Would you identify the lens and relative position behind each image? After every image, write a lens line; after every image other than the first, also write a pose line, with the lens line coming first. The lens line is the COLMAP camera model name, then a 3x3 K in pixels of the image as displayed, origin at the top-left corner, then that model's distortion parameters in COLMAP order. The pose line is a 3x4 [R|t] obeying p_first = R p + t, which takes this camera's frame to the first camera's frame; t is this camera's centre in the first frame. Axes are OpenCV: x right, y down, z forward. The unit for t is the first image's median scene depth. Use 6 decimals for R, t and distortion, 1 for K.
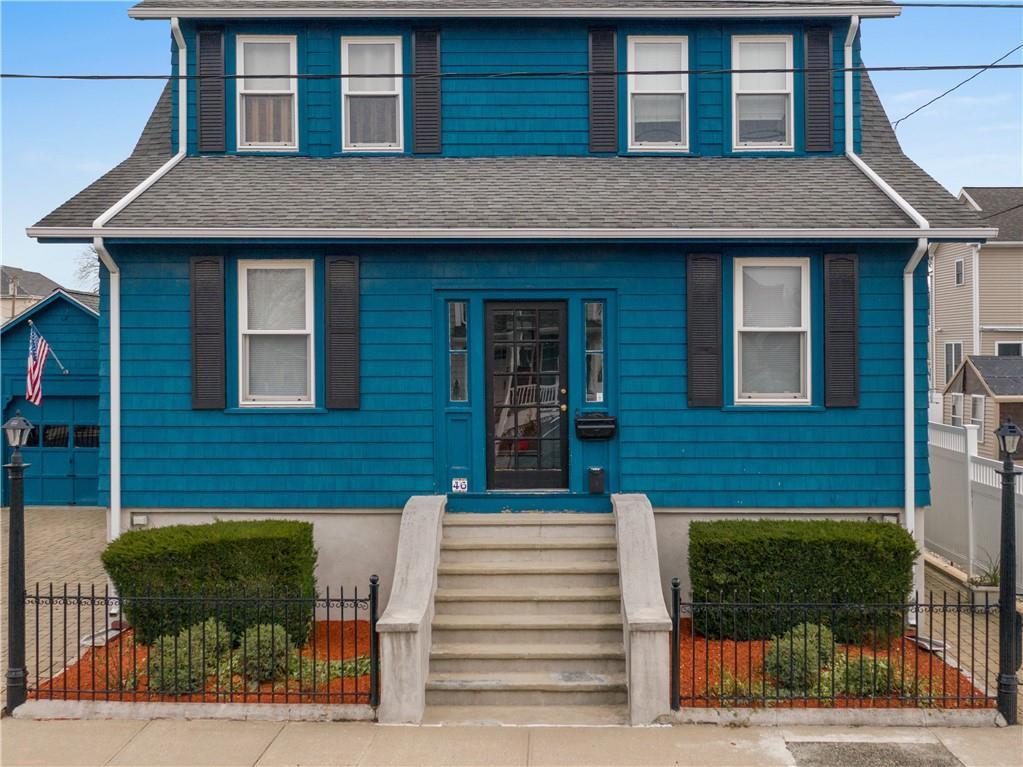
lens RADIAL K [[1056.2, 0, 511.5], [0, 1056.2, 383.5], [0, 0, 1]] dist [-0.074457, -0.006896]
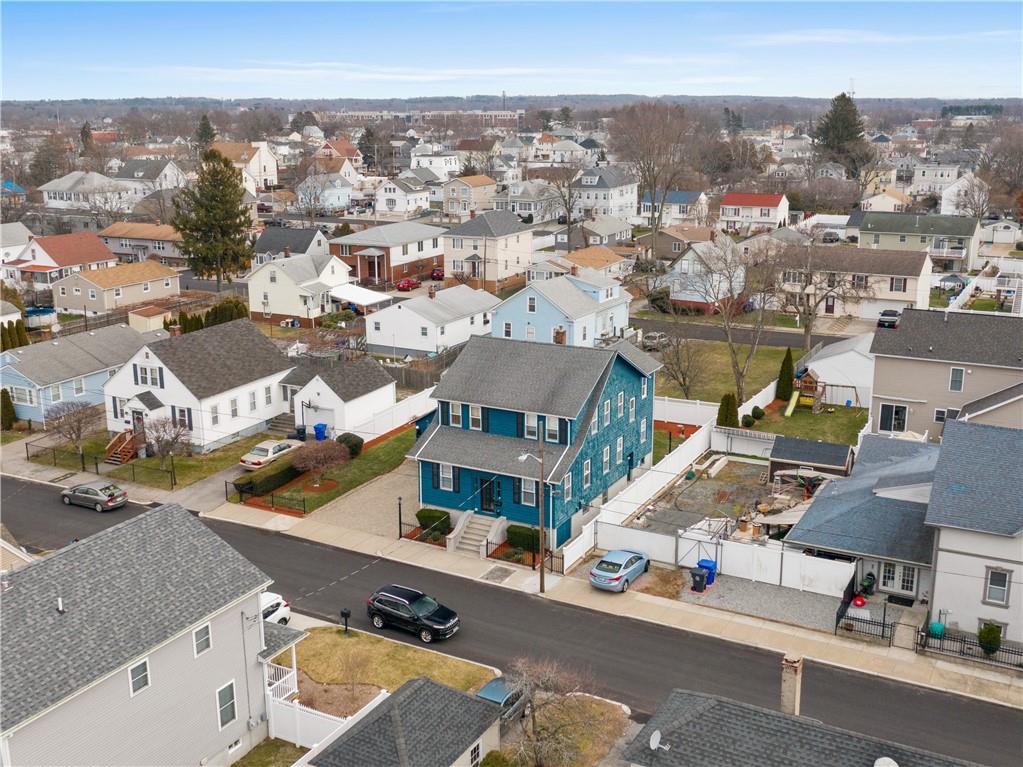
lens RADIAL K [[1056.2, 0, 511.5], [0, 1056.2, 383.5], [0, 0, 1]] dist [-0.074457, -0.006896]
pose [[0.873088, 0.117710, -0.473141, 2.590983], [0.001725, 0.969668, 0.244421, -1.849702], [0.487560, -0.214217, 0.846402, -3.337982]]
